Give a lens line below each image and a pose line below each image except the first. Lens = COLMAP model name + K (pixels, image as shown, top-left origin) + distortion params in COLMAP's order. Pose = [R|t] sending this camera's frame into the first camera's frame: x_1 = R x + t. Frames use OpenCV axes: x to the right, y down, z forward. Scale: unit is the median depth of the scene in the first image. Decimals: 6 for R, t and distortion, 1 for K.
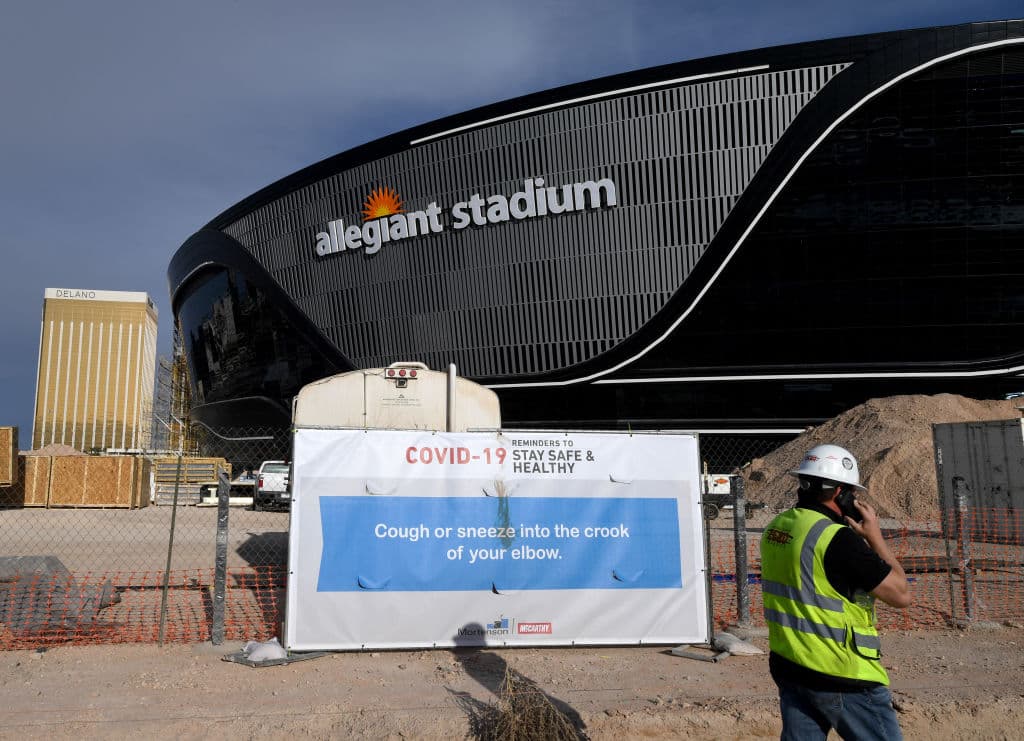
lens RADIAL K [[846.6, 0, 384.4], [0, 846.6, 338.6], [0, 0, 1]] dist [-0.001777, -0.001390]
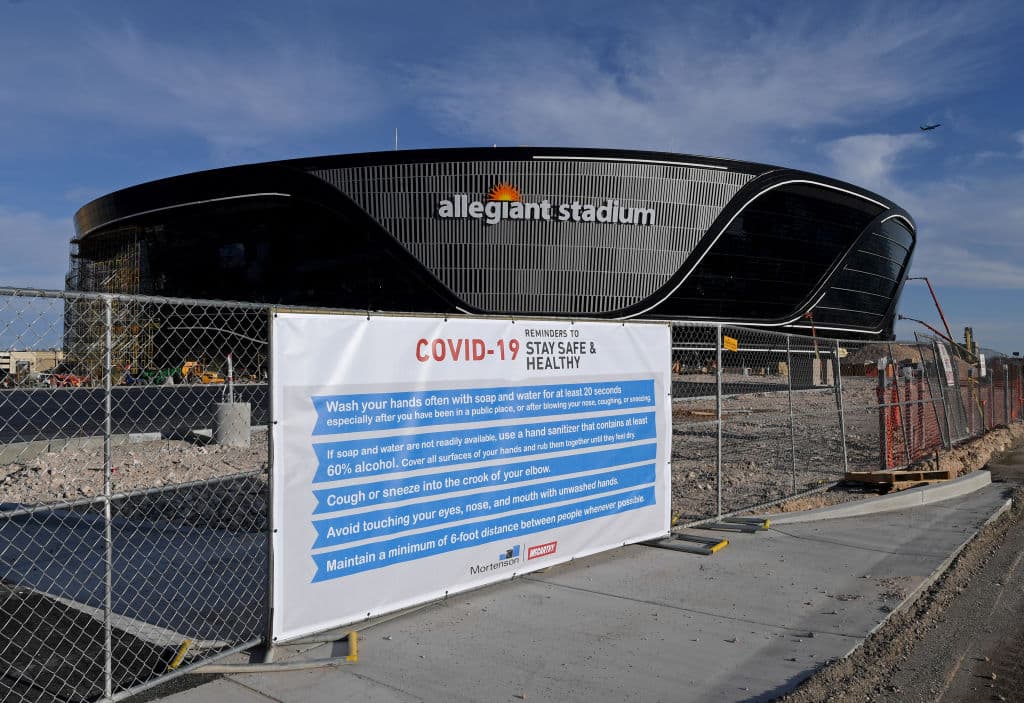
lens RADIAL K [[856.4, 0, 550.8], [0, 856.4, 344.5], [0, 0, 1]] dist [0.005445, -0.000513]
pose [[0.695933, 0.007892, 0.718063, -1.217698], [-0.101032, 0.991070, 0.087026, -0.040303], [-0.710964, -0.133111, 0.690515, -0.149707]]
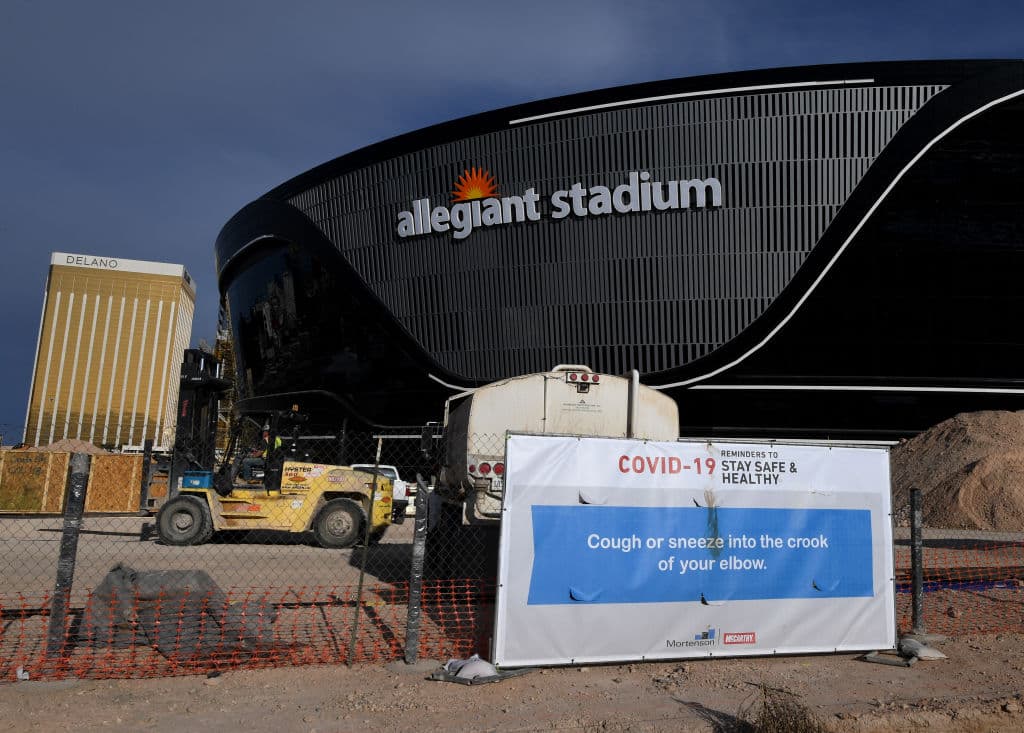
lens RADIAL K [[910.4, 0, 643.9], [0, 910.4, 319.1], [0, 0, 1]] dist [-0.003176, 0.002363]
pose [[0.978022, 0.048715, 0.202730, -0.019596], [-0.045218, 0.998738, -0.021851, -0.000983], [-0.203539, 0.012204, 0.978991, -0.004787]]
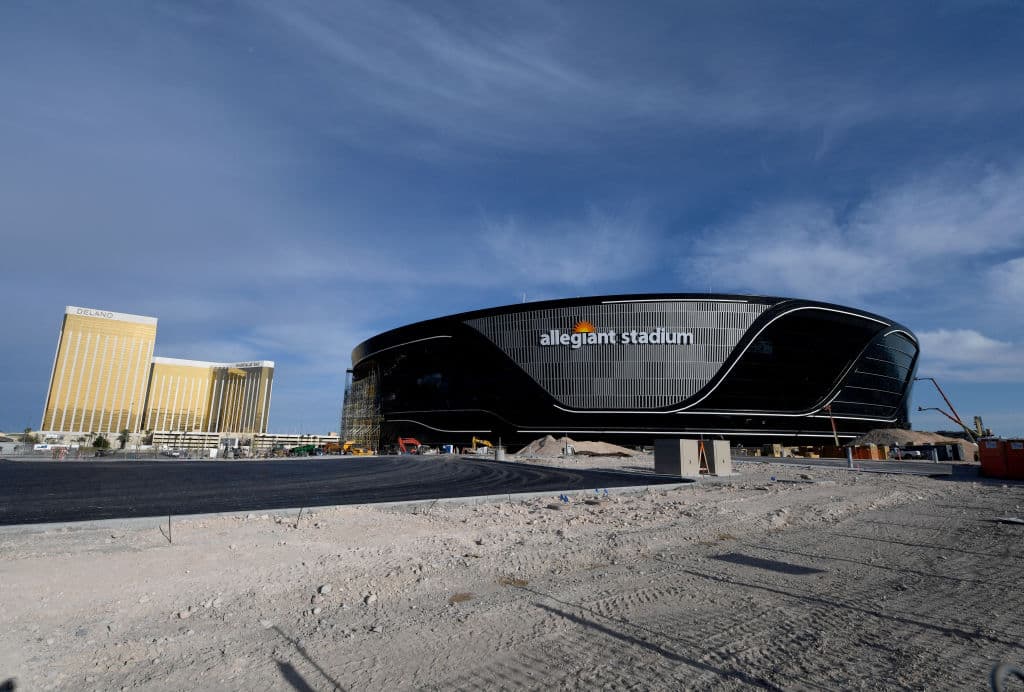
lens RADIAL K [[501.0, 0, 520.2], [0, 501.0, 343.9], [0, 0, 1]] dist [-0.006056, -0.000471]
pose [[0.874549, 0.093069, 0.475922, -0.911737], [-0.072554, 0.995476, -0.061347, -0.026988], [-0.479478, 0.019121, 0.877346, -0.074946]]
